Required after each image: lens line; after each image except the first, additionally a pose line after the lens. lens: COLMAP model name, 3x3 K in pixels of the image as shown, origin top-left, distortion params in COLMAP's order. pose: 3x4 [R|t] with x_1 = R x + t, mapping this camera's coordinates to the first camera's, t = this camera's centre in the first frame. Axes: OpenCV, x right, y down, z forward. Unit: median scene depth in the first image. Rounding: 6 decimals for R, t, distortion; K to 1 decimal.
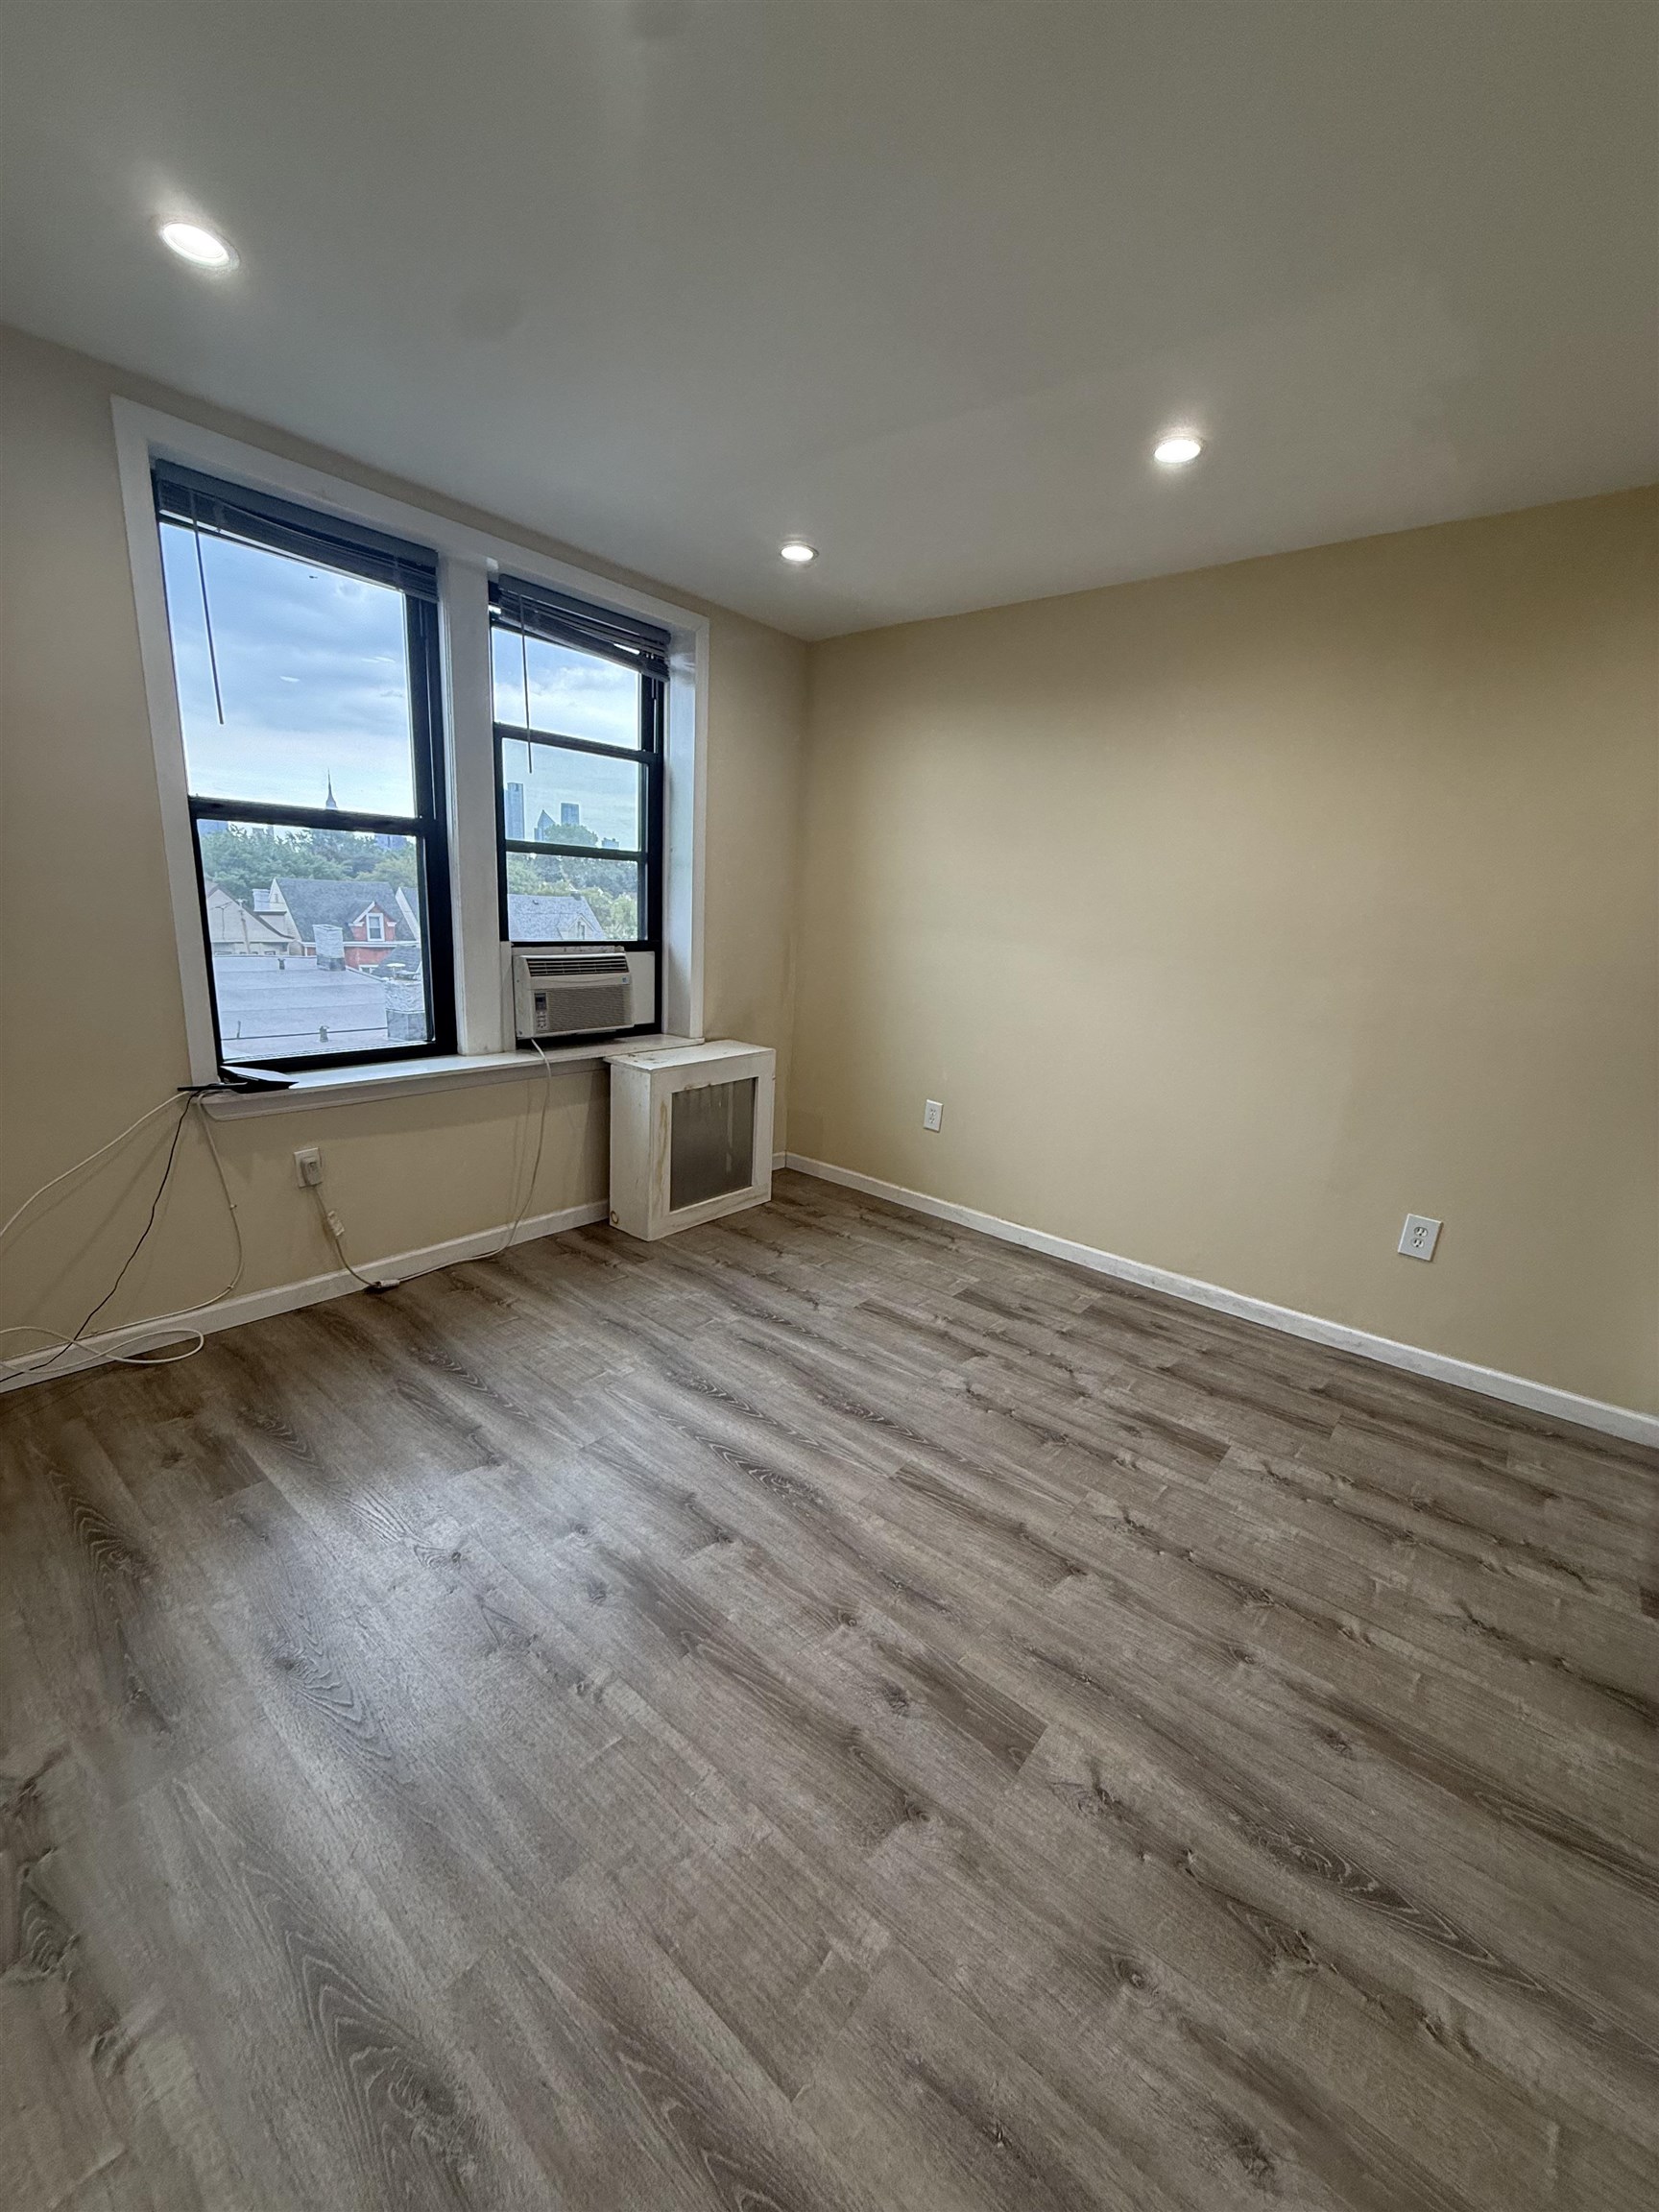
lens RADIAL K [[879.1, 0, 828.2], [0, 879.1, 1103.4], [0, 0, 1]] dist [-0.000158, 0.000001]
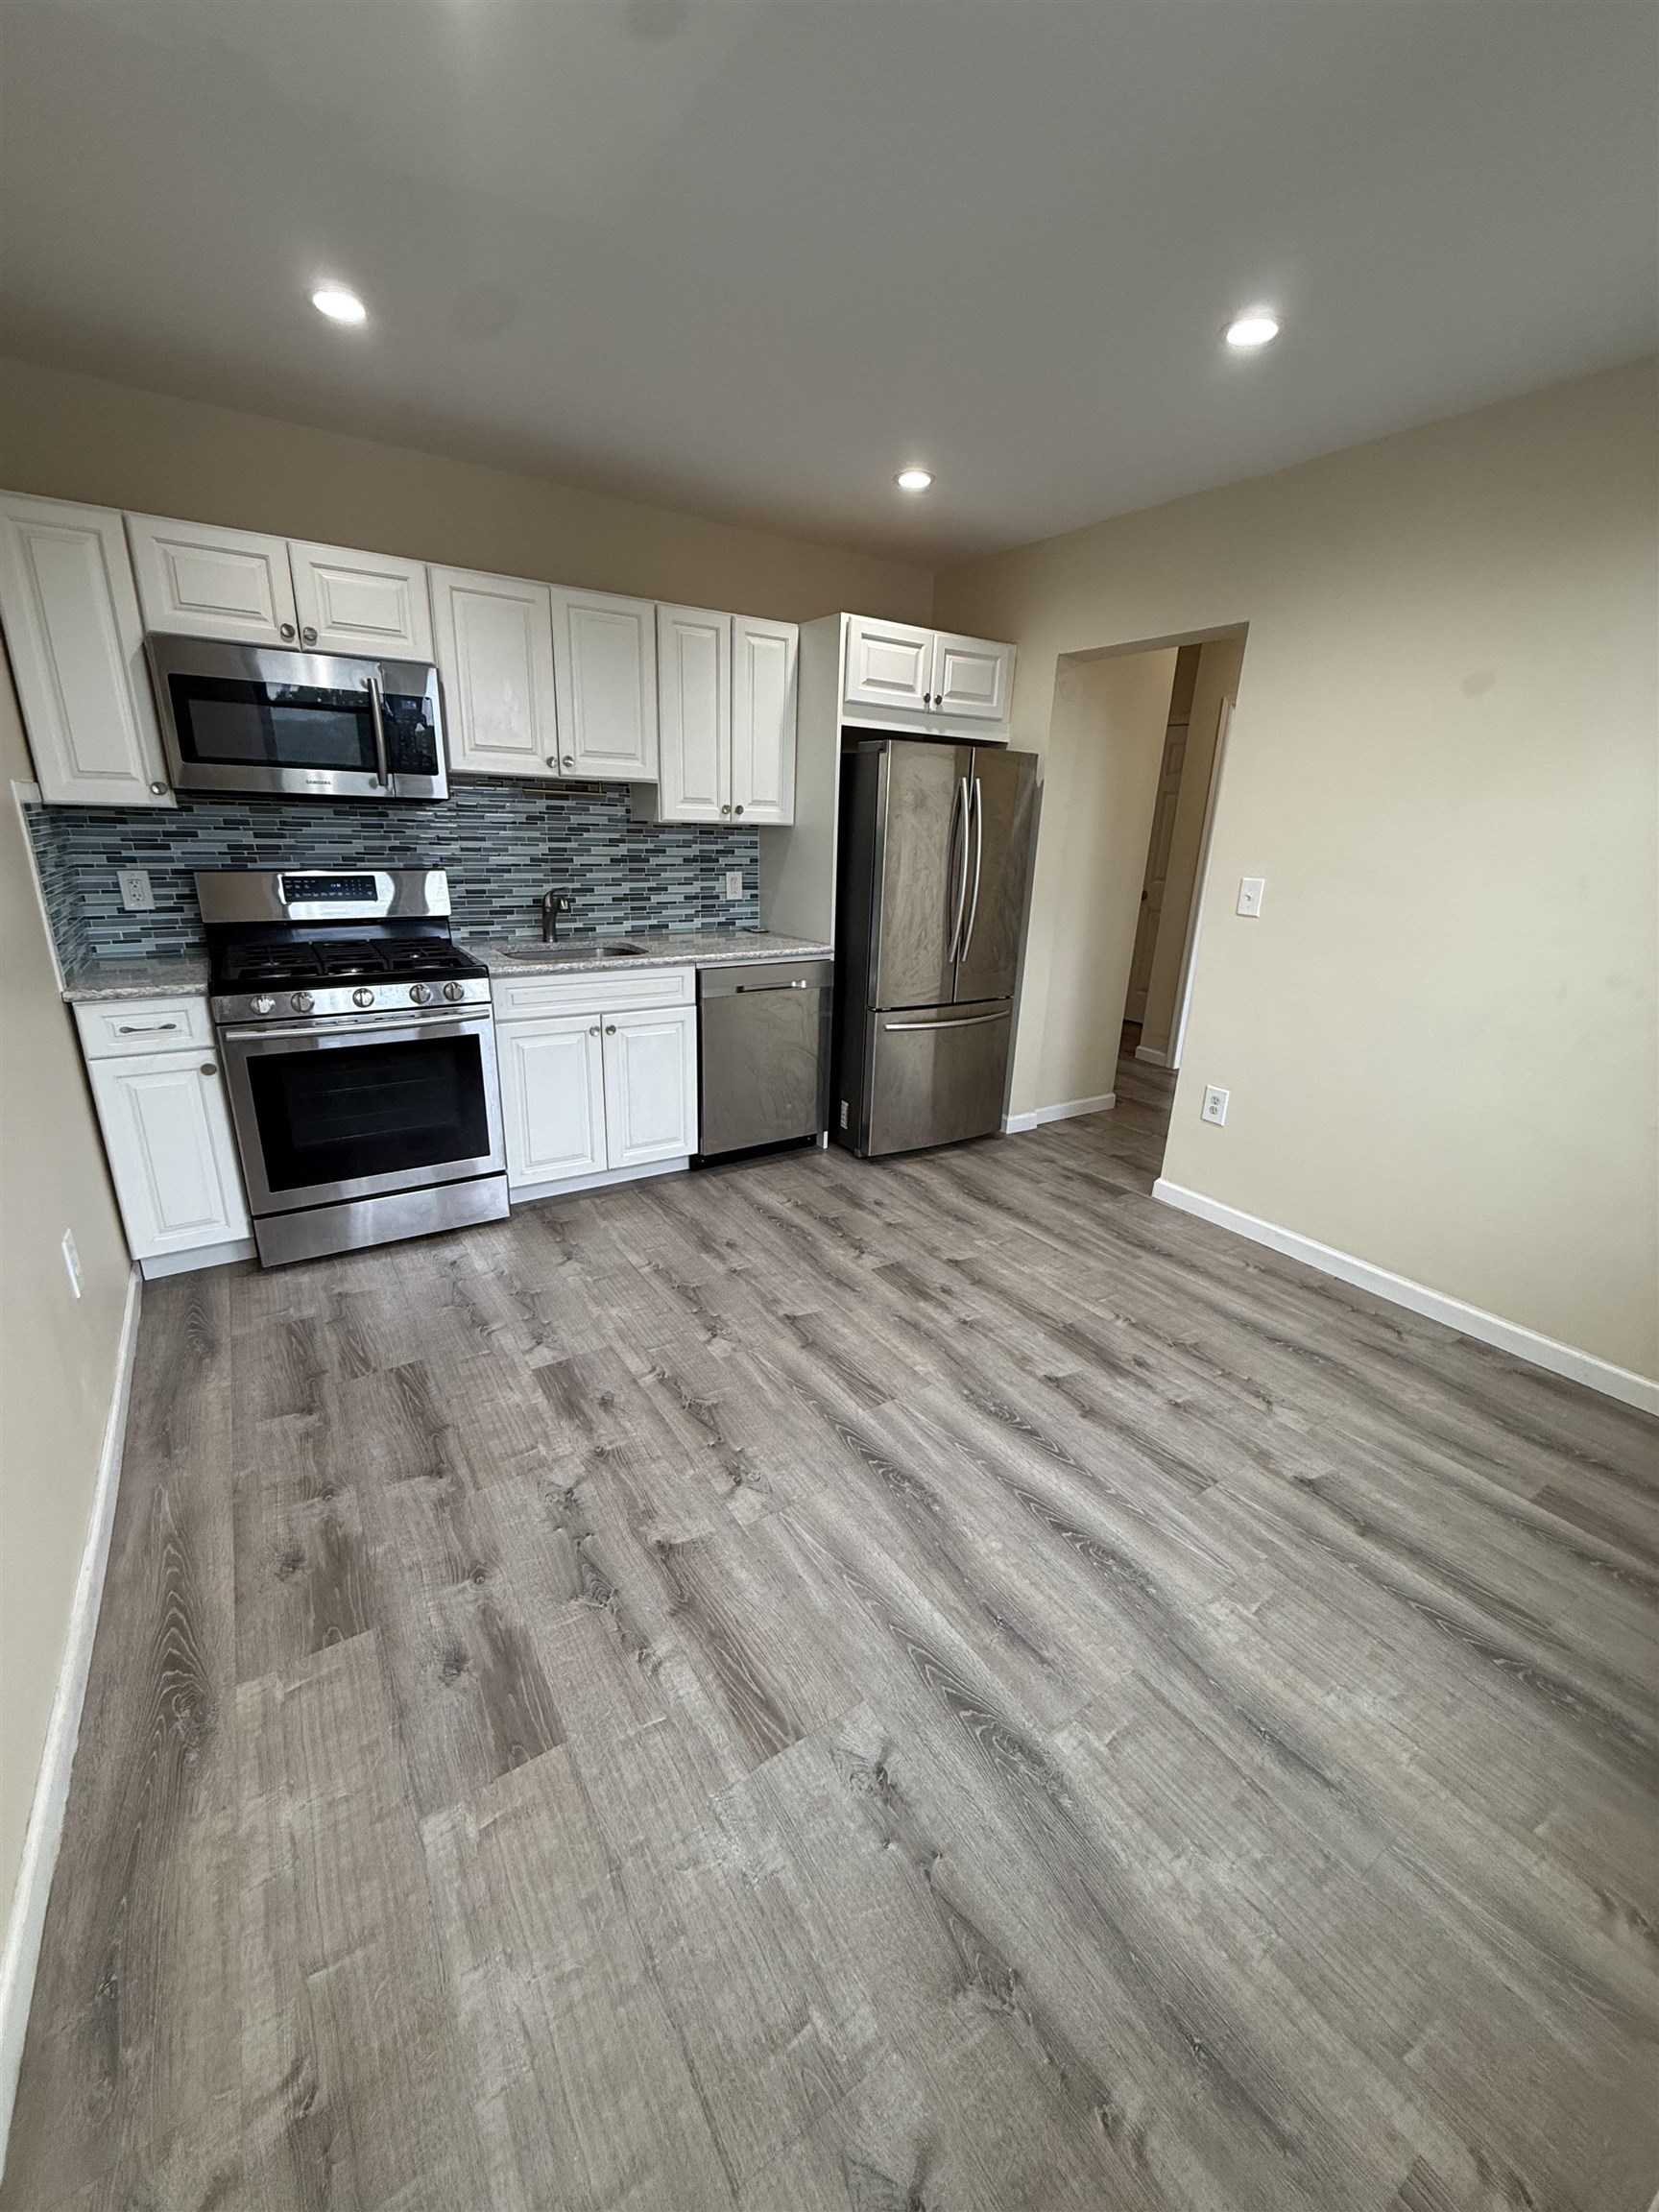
lens RADIAL K [[879.1, 0, 828.2], [0, 879.1, 1103.4], [0, 0, 1]] dist [-0.000158, 0.000001]
pose [[-0.950812, -0.176000, 0.254914, -0.055796], [-0.016835, 0.851058, 0.524801, -0.387108], [-0.309311, 0.494695, -0.812159, 1.554646]]
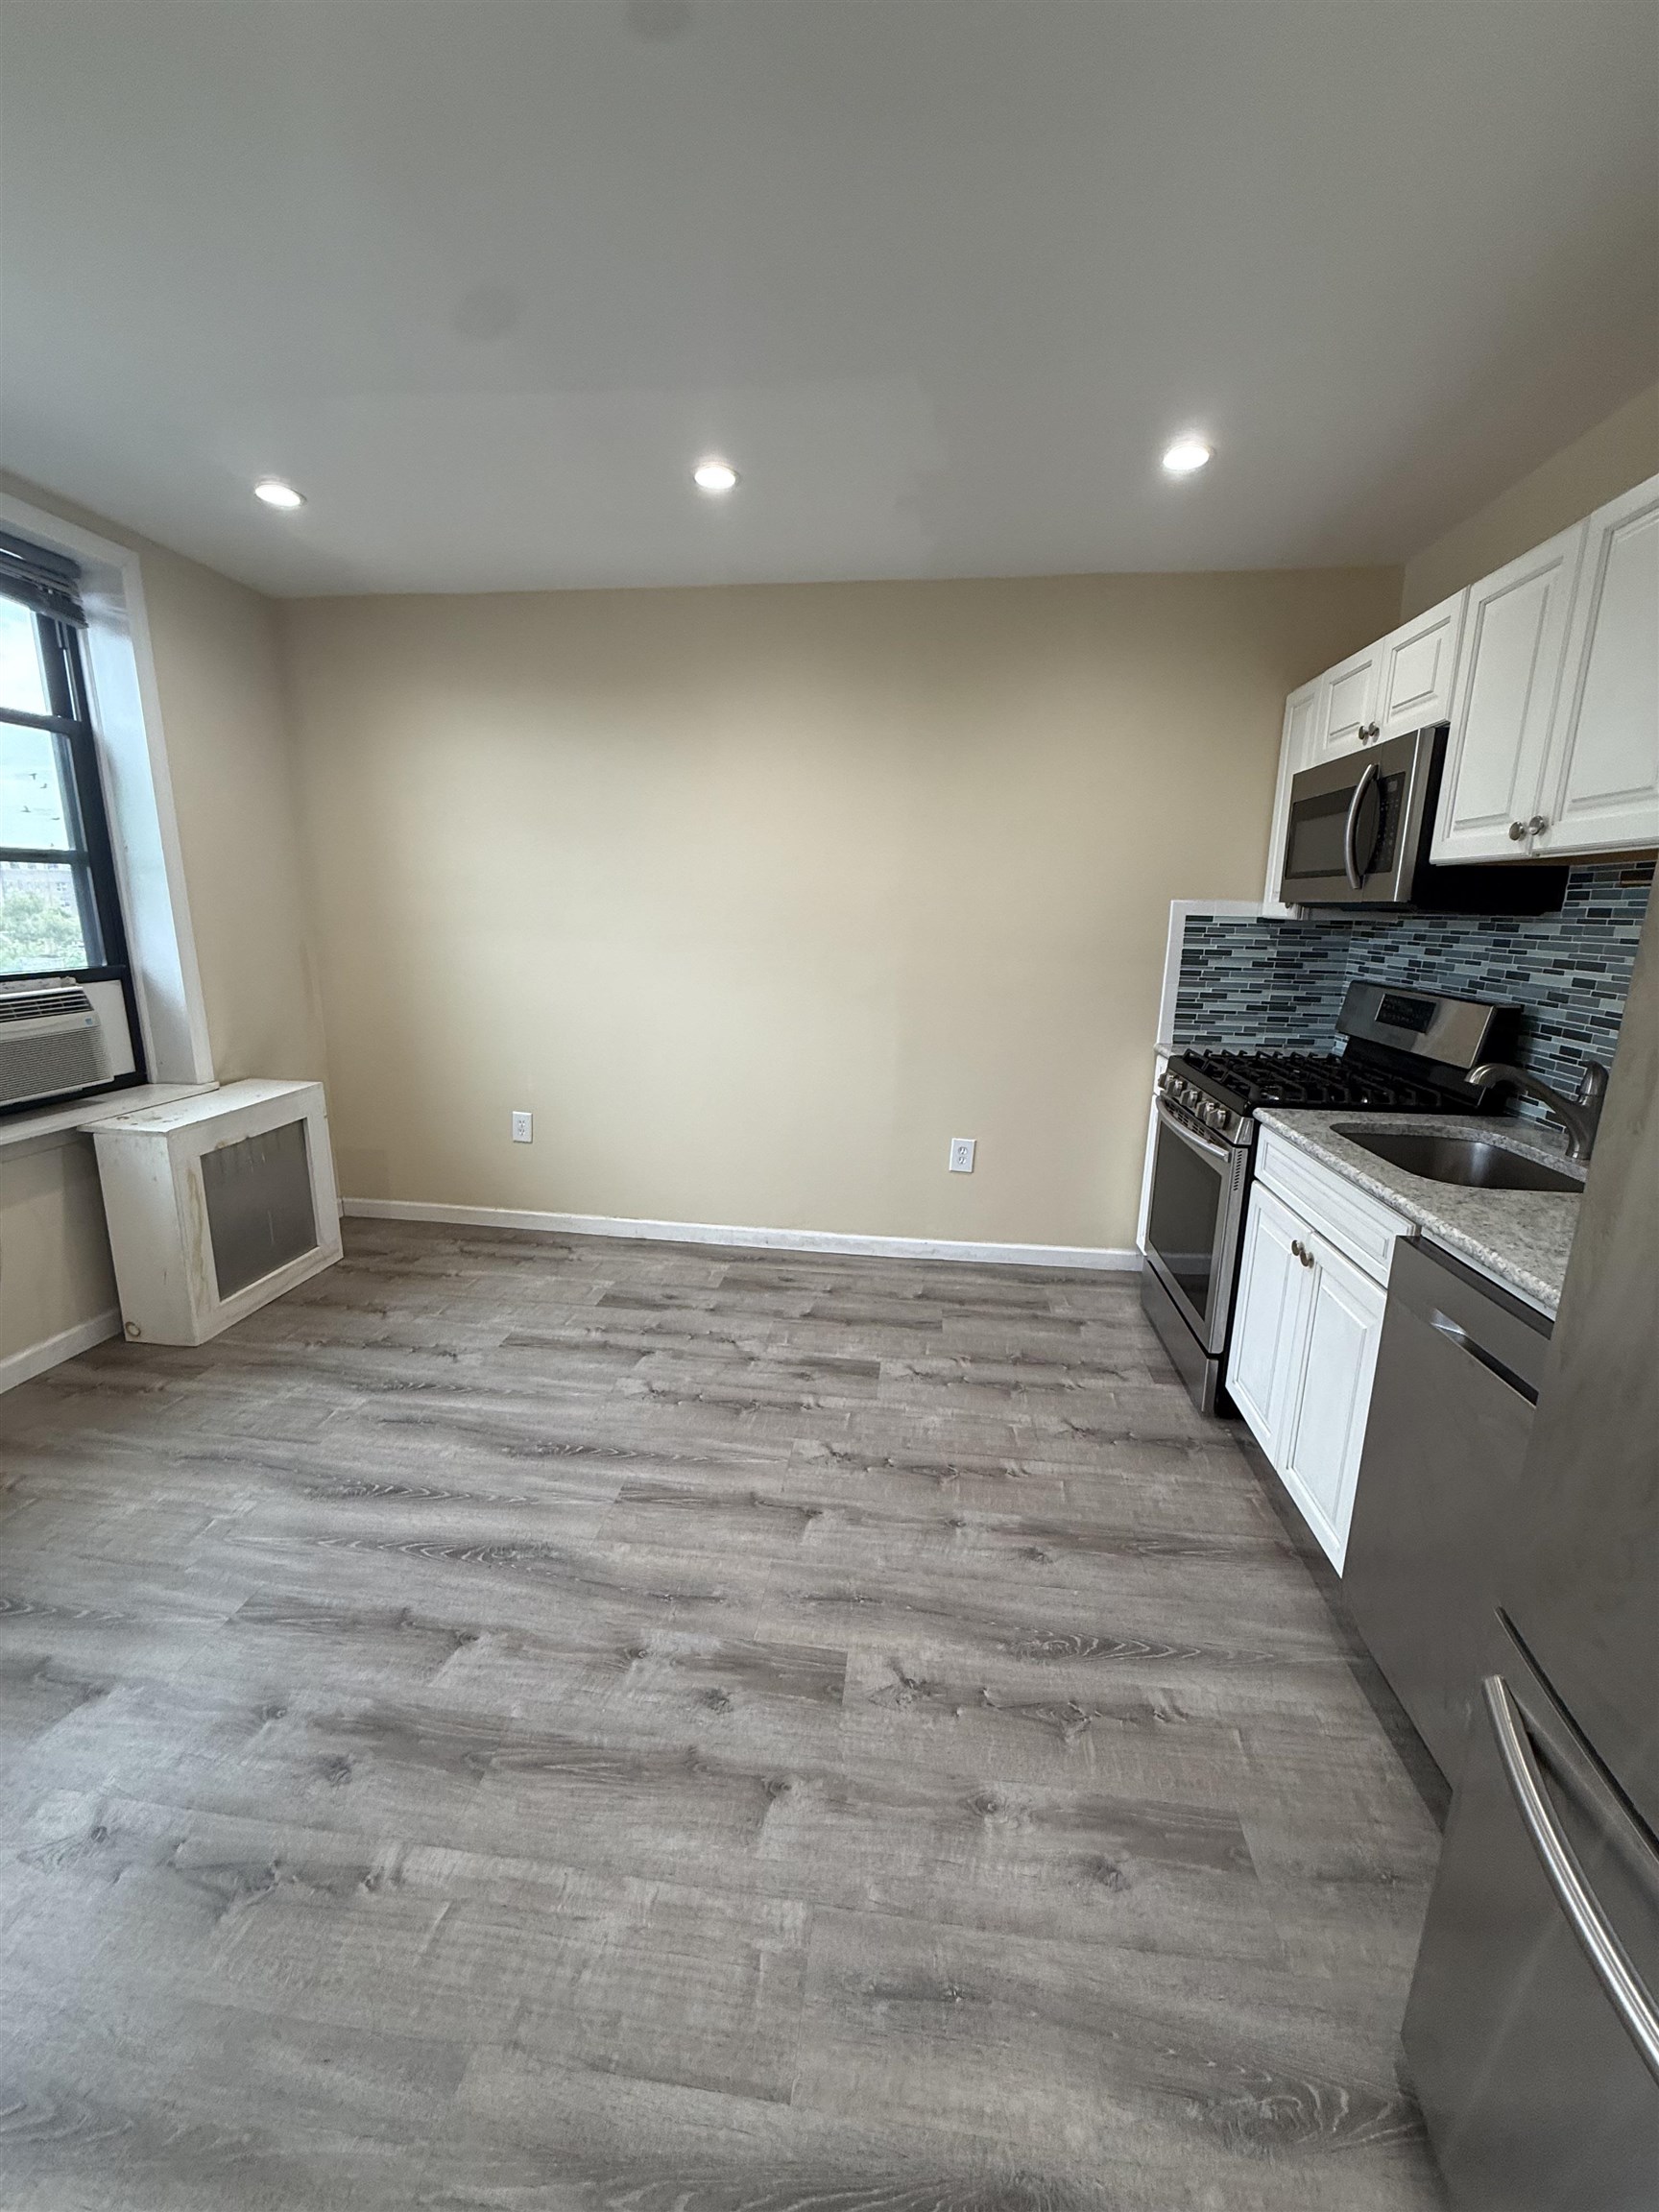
lens RADIAL K [[879.1, 0, 828.2], [0, 879.1, 1103.4], [0, 0, 1]] dist [-0.000158, 0.000001]
pose [[0.839139, -0.158863, 0.520200, -0.153421], [0.150730, 0.986859, 0.058231, -0.027406], [-0.522615, 0.029546, 0.852057, 0.032178]]
